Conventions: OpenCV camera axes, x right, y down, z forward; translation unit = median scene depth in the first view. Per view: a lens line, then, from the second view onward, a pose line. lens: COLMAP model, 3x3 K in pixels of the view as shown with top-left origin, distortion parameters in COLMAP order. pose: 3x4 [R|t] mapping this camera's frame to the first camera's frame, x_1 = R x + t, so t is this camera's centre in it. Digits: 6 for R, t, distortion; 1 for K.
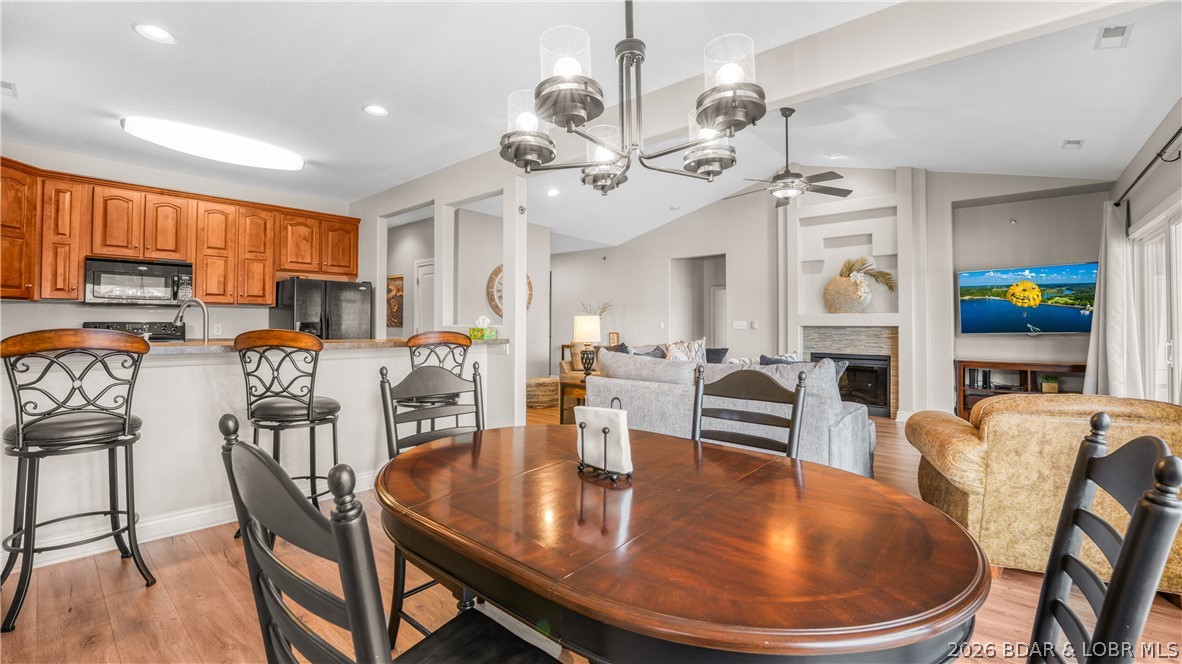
lens RADIAL K [[492.0, 0, 579.5], [0, 492.0, 312.5], [0, 0, 1]] dist [-0.028870, 0.003722]
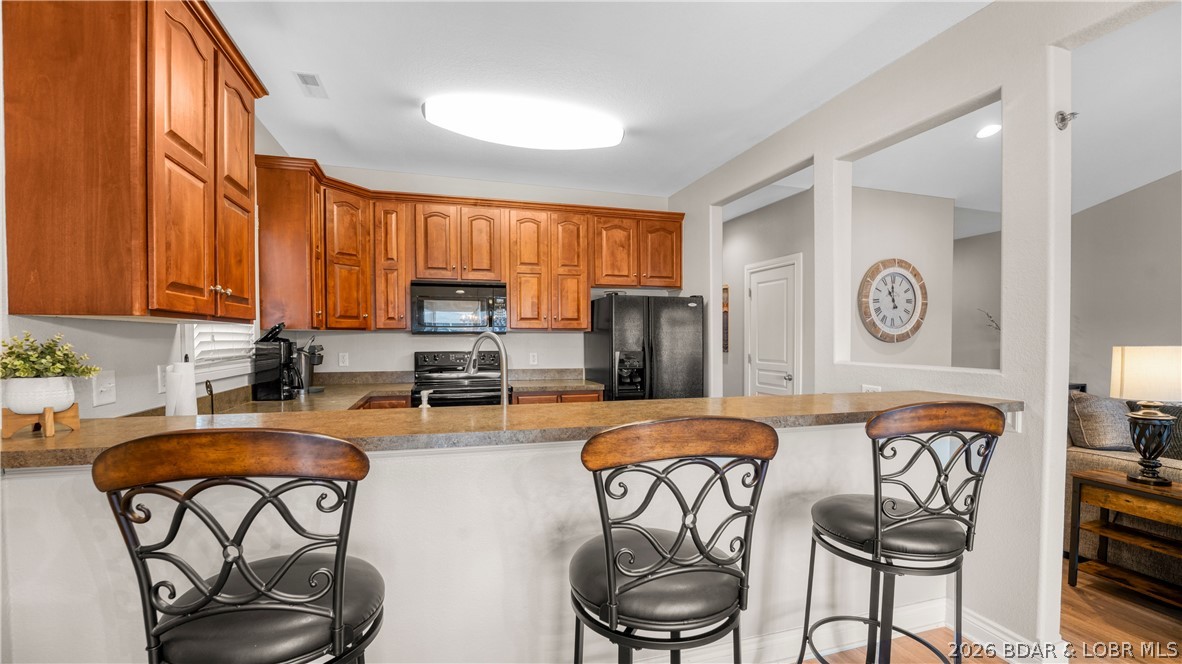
lens RADIAL K [[492.0, 0, 583.2], [0, 492.0, 352.0], [0, 0, 1]] dist [-0.028870, 0.003722]
pose [[0.847580, 0.013355, -0.530499, -0.226100], [0.016061, 0.998580, 0.050799, -0.022034], [0.530424, -0.051576, 0.846162, 0.336274]]
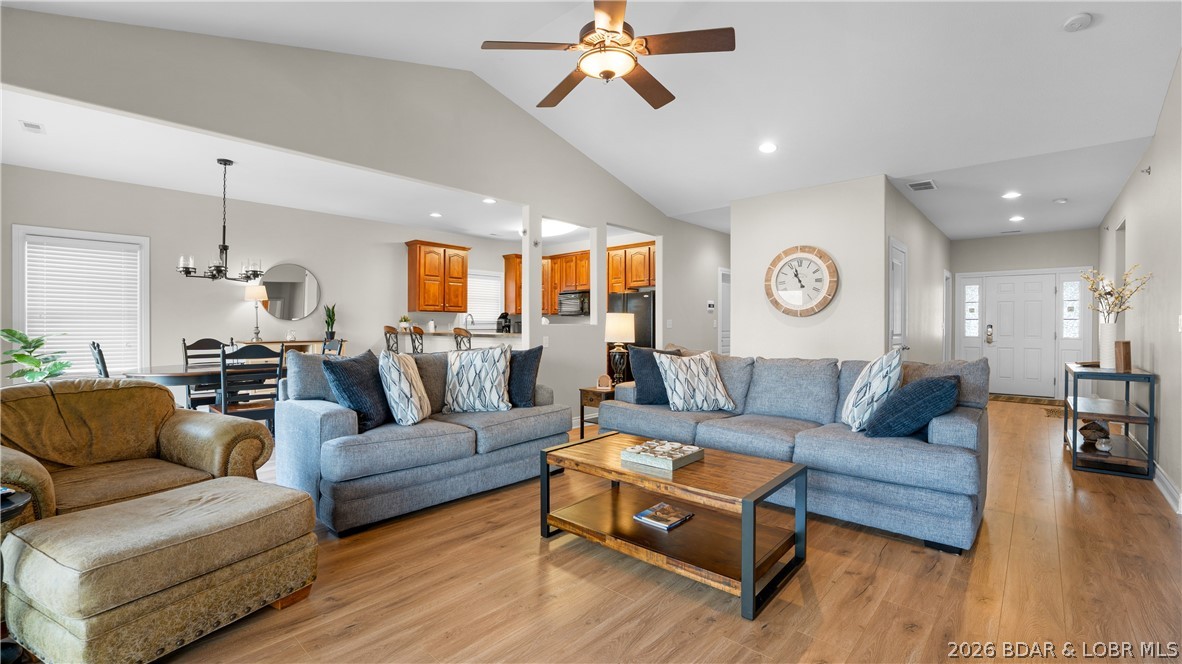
lens RADIAL K [[492.0, 0, 580.5], [0, 492.0, 327.8], [0, 0, 1]] dist [-0.028870, 0.003722]
pose [[-0.031070, 0.001871, -0.999515, 1.008952], [0.025803, 0.999666, 0.001069, 0.032700], [0.999184, -0.025758, -0.031108, 1.039821]]
